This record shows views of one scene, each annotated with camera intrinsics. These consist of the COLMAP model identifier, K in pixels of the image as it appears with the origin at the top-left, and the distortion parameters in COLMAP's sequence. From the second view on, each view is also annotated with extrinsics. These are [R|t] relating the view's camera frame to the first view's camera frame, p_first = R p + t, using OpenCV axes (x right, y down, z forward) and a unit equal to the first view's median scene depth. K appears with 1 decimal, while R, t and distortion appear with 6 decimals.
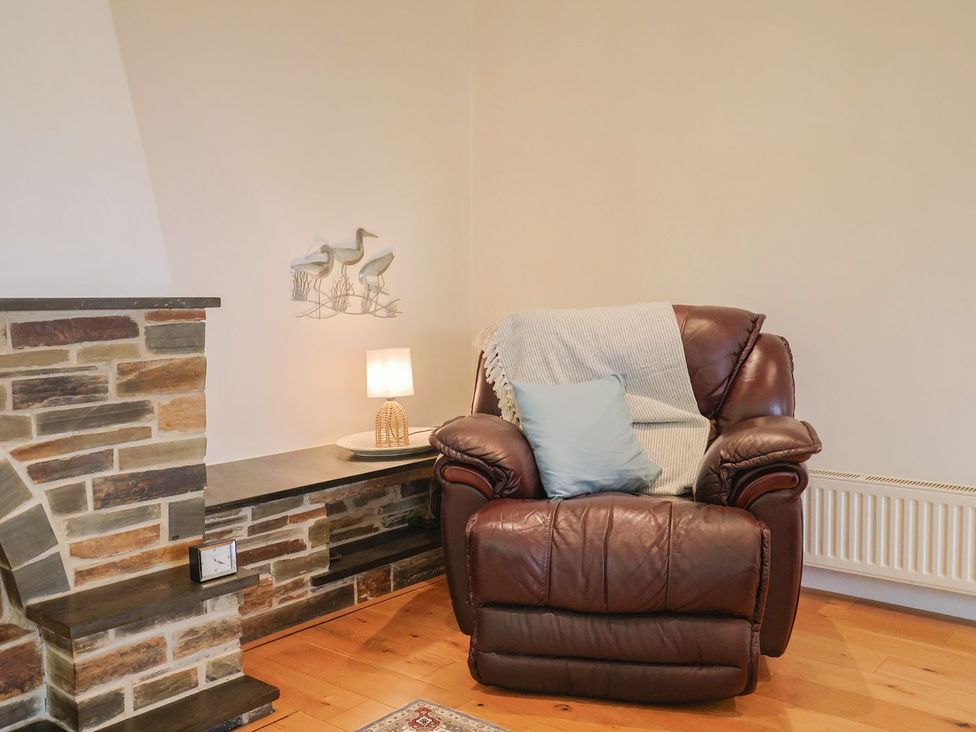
lens RADIAL K [[891.2, 0, 488.0], [0, 891.2, 366.0], [0, 0, 1]] dist [0.007428, 0.005897]
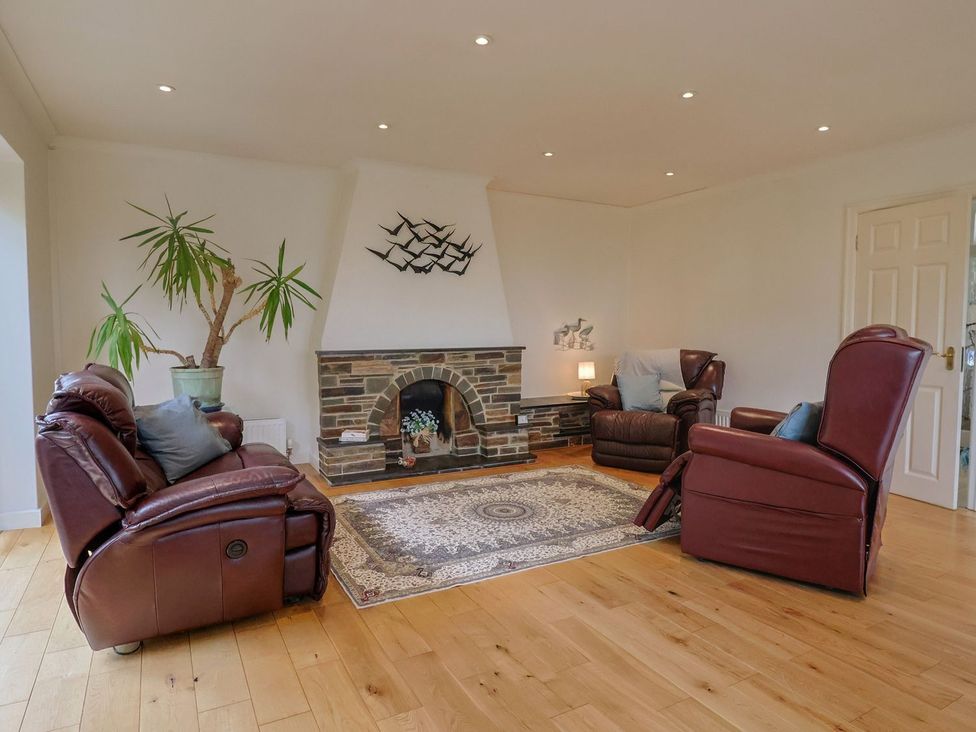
lens RADIAL K [[570.5, 0, 488.0], [0, 570.5, 366.0], [0, 0, 1]] dist [0.005162, -0.018837]
pose [[0.917589, 0.031117, -0.396311, 0.465993], [-0.032024, 0.999478, 0.004330, -0.005463], [0.396239, 0.008718, 0.918106, -1.149958]]
